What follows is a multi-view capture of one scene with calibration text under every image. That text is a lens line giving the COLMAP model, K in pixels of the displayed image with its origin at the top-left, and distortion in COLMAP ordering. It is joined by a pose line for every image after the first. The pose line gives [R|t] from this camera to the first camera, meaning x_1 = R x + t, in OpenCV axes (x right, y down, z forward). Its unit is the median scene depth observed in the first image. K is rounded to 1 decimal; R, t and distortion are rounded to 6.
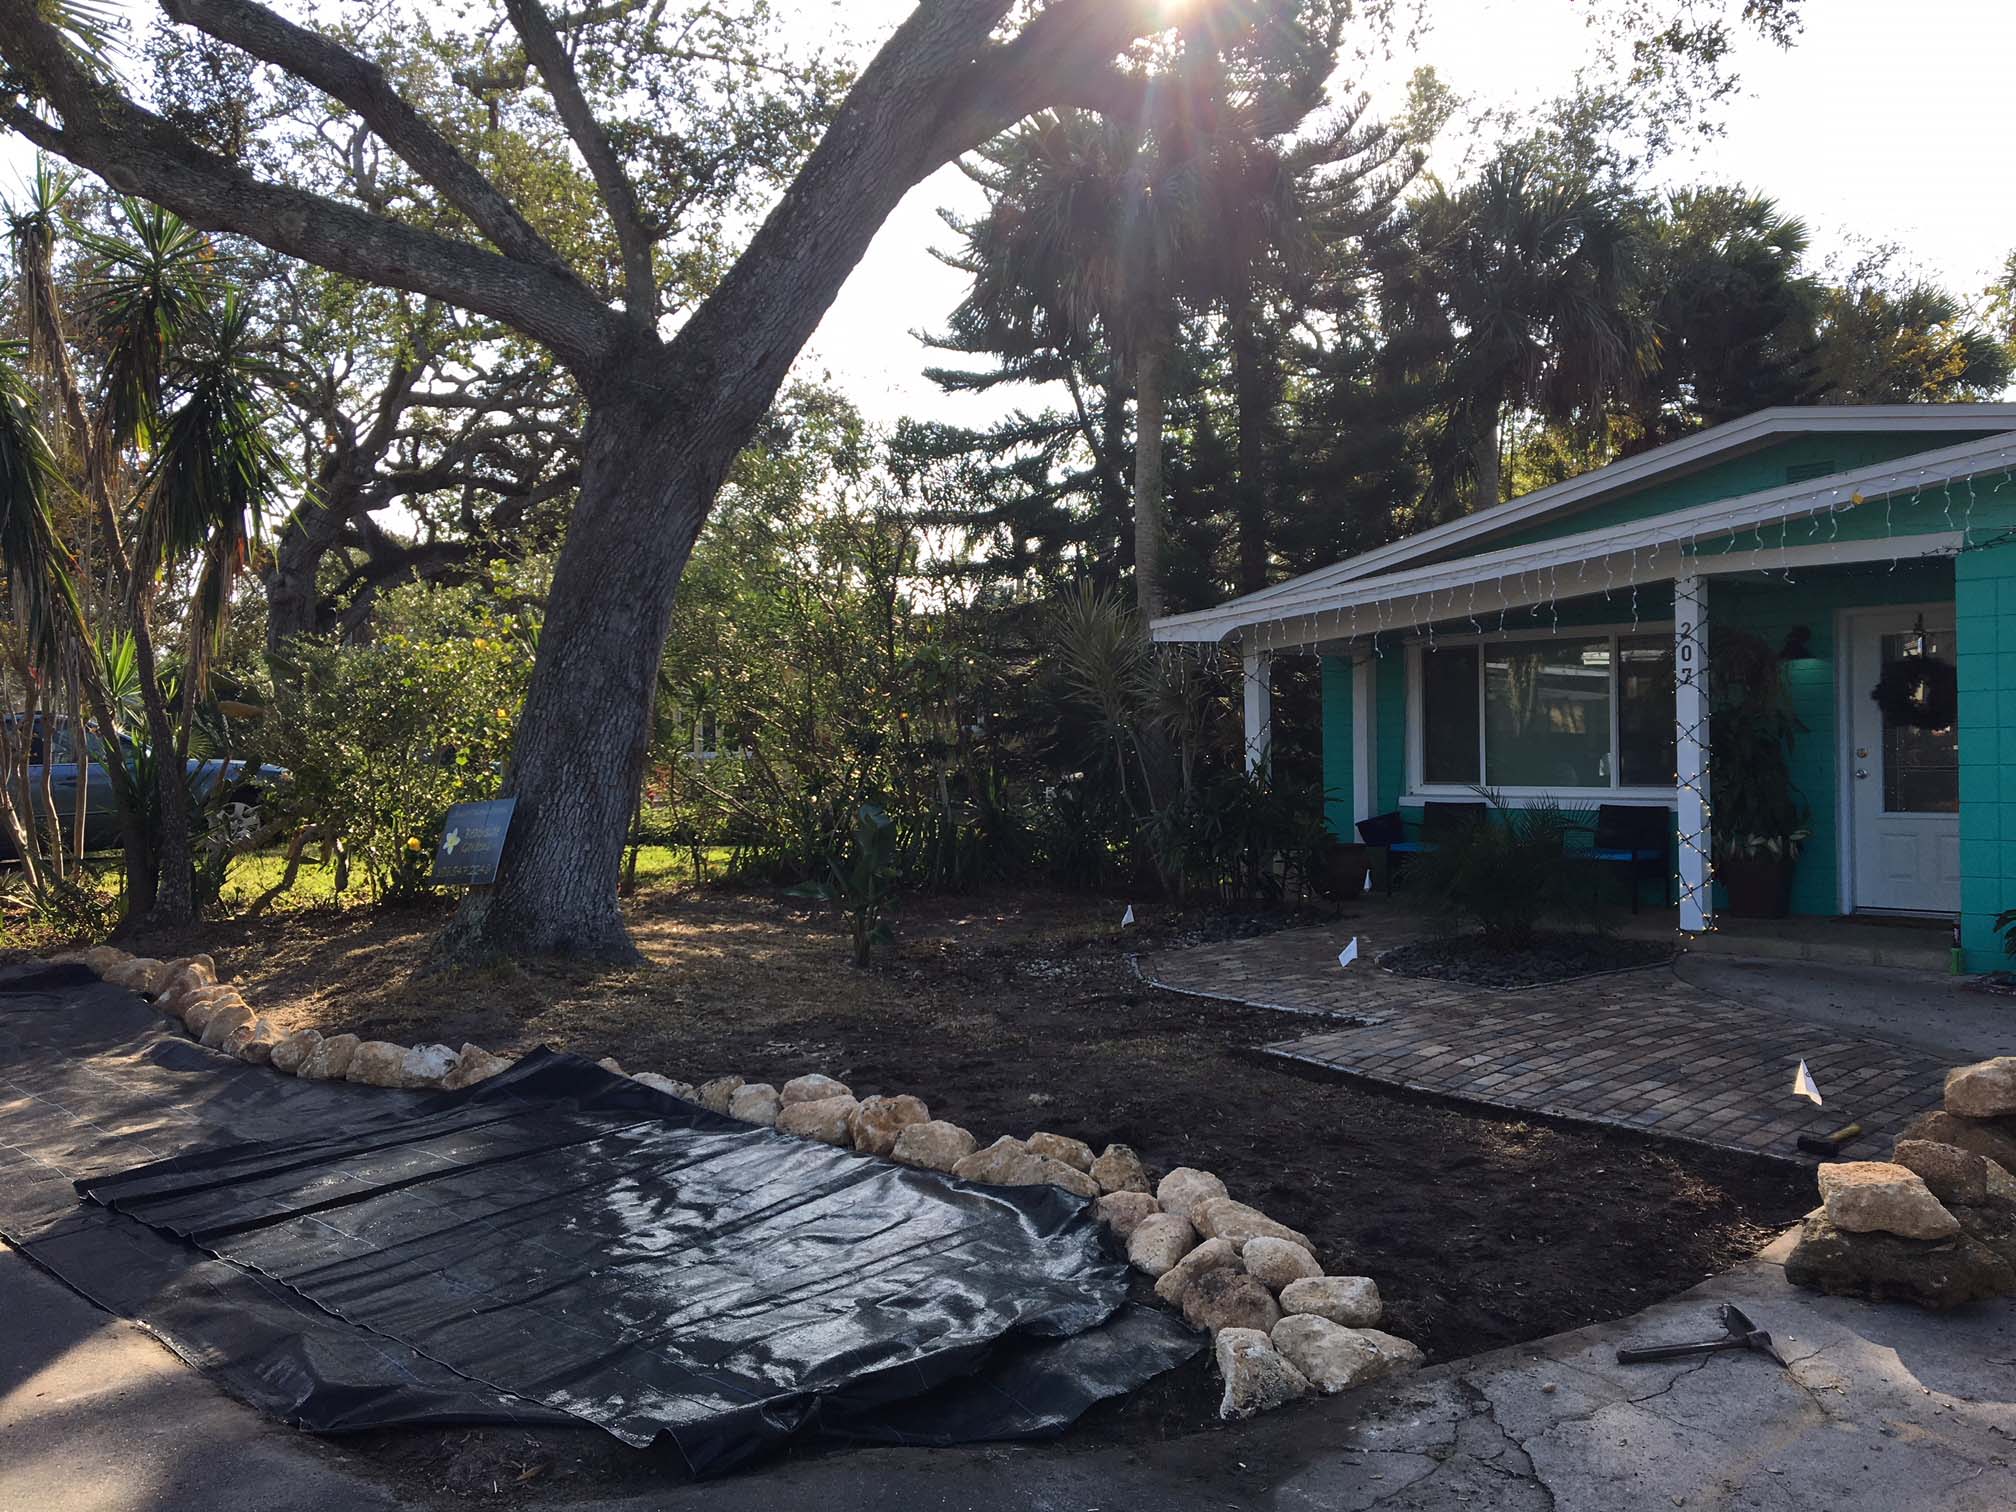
lens RADIAL K [[1734.9, 0, 1008.0], [0, 1734.9, 756.0], [0, 0, 1]] dist [0.001573, 0.000936]
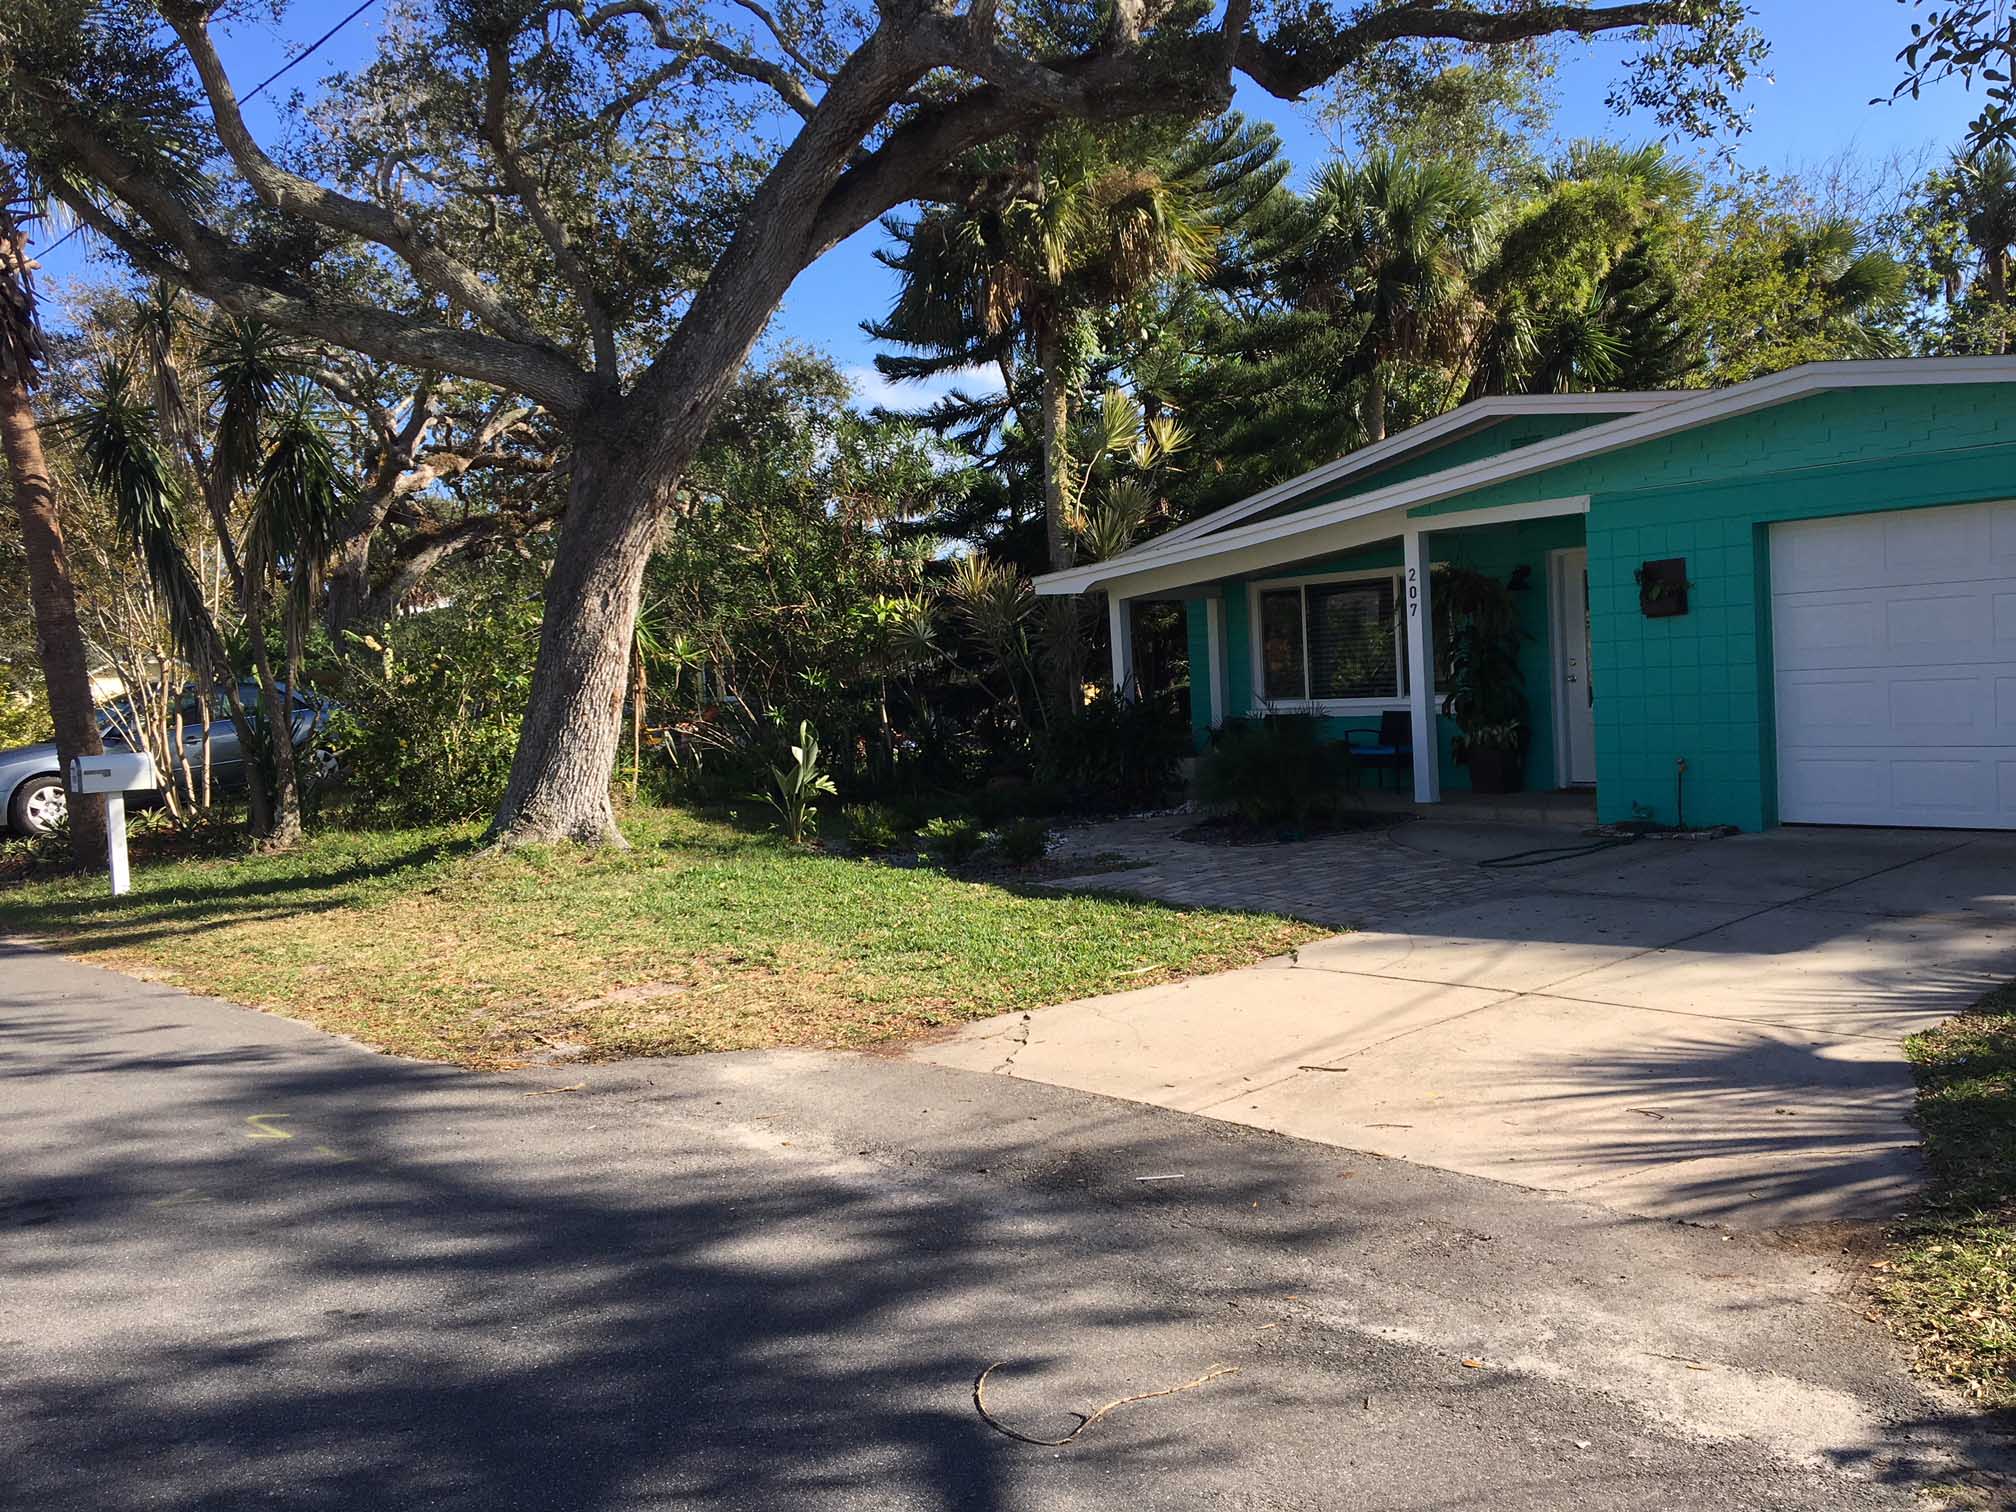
lens RADIAL K [[1925.1, 0, 1008.0], [0, 1925.1, 756.0], [0, 0, 1]] dist [0.012323, 0.005605]
pose [[0.997734, -0.037193, -0.056073, 0.139481], [0.039006, 0.998739, 0.031597, 0.005736], [0.054827, -0.033712, 0.997927, -0.394131]]
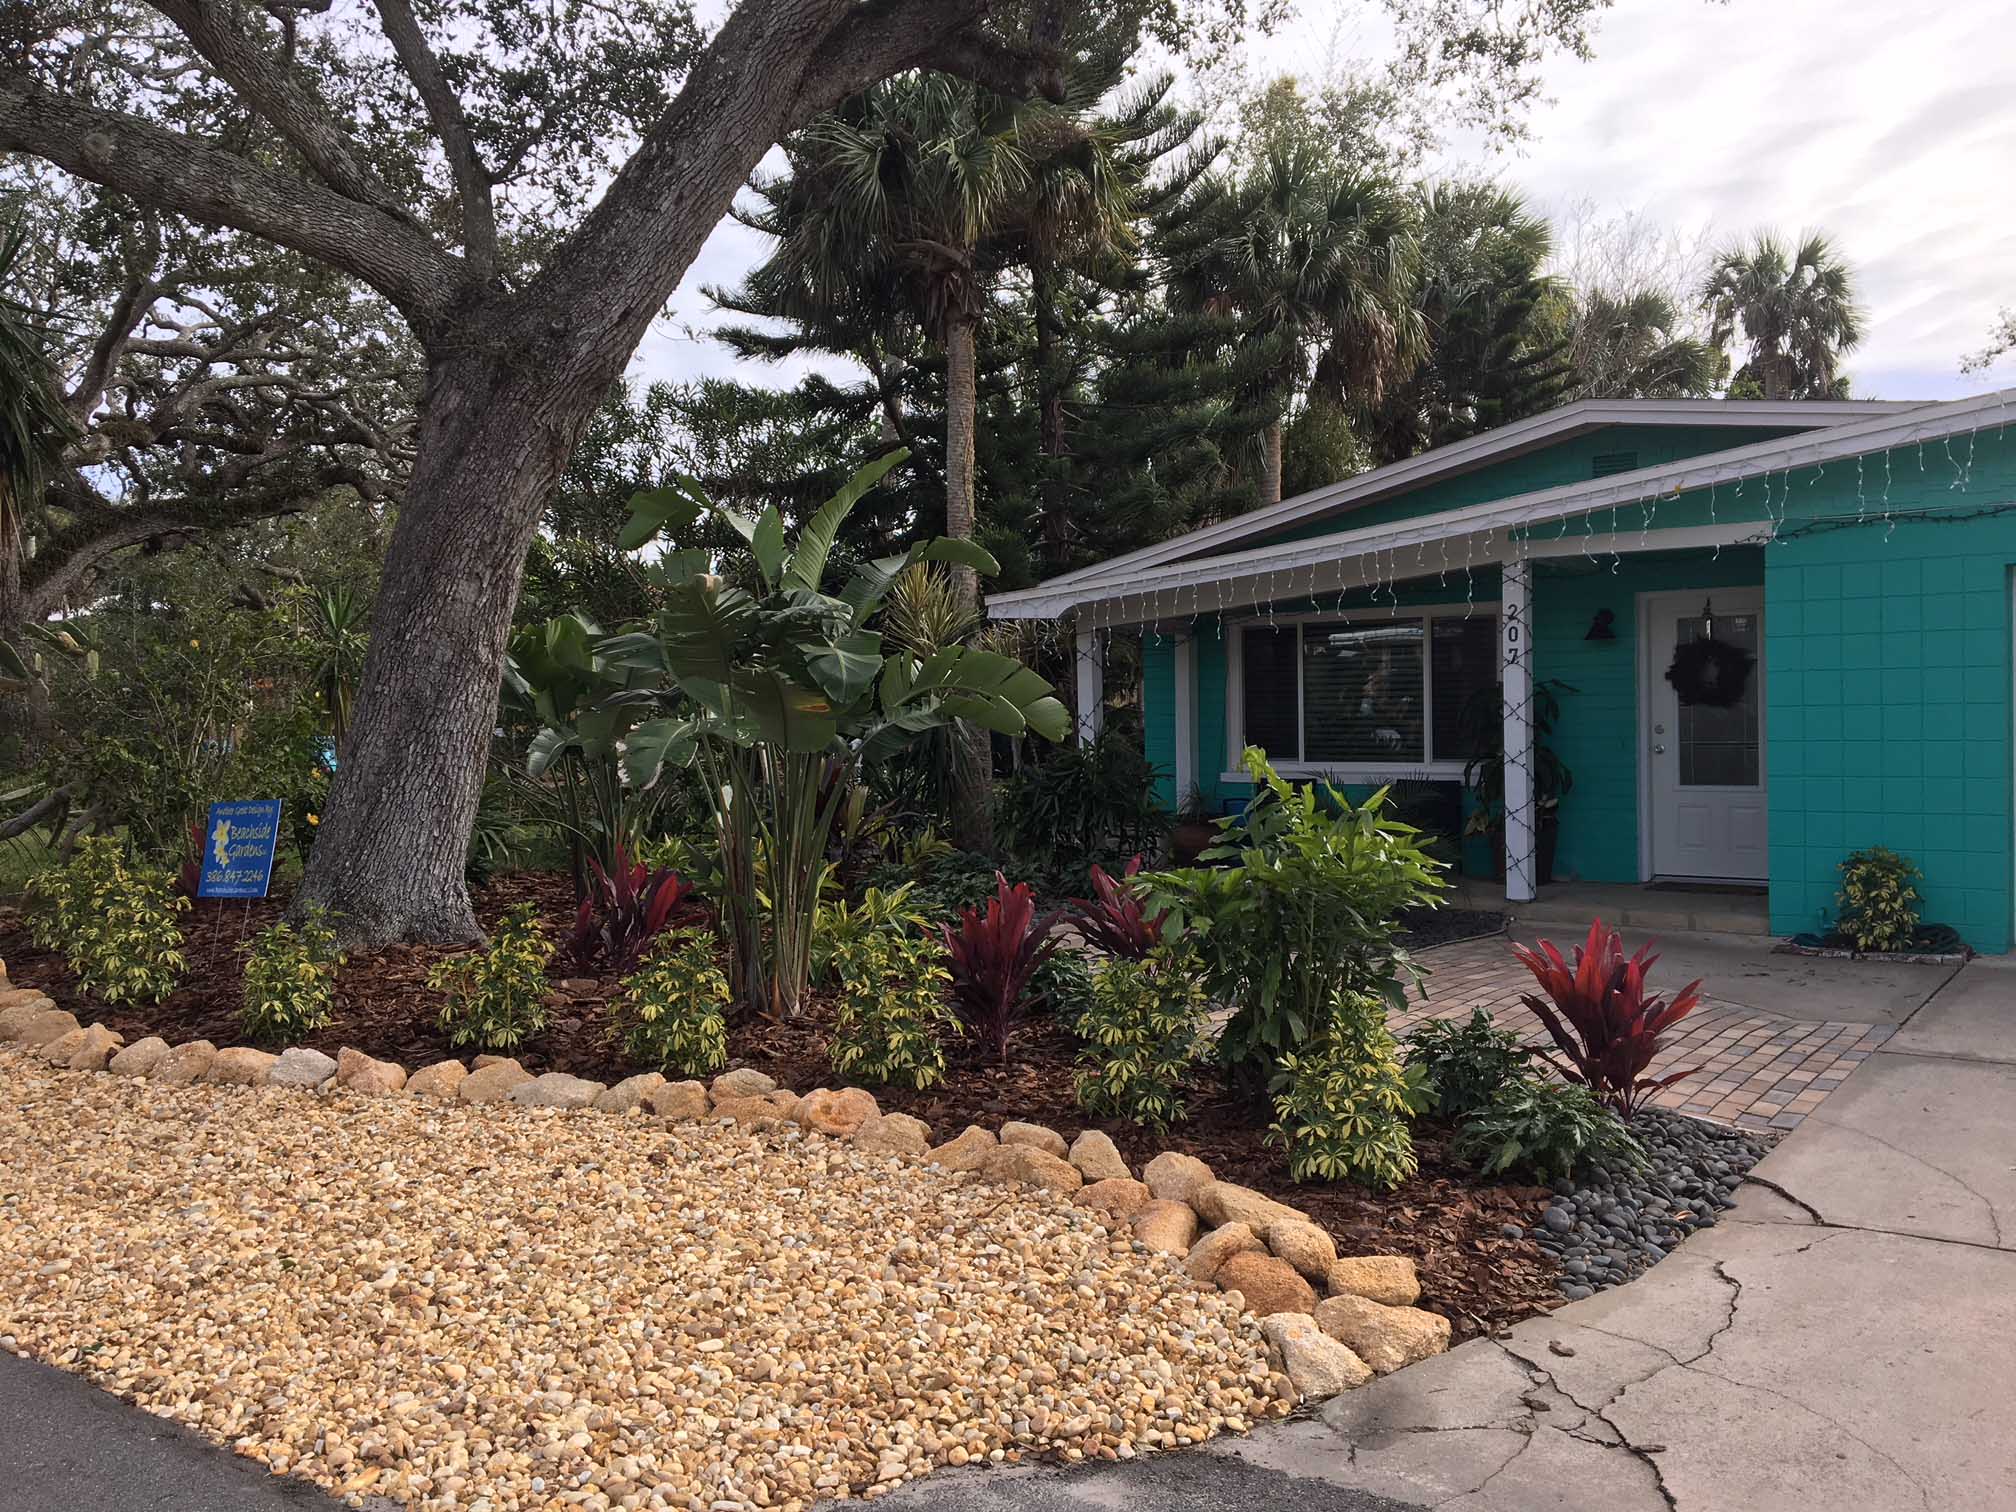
lens RADIAL K [[1734.9, 0, 1008.0], [0, 1734.9, 756.0], [0, 0, 1]] dist [0.001573, 0.000936]
pose [[0.985268, -0.004255, 0.170966, -0.075502], [0.001956, 0.999905, 0.013612, -0.000742], [-0.171007, -0.013077, 0.985183, 0.022299]]
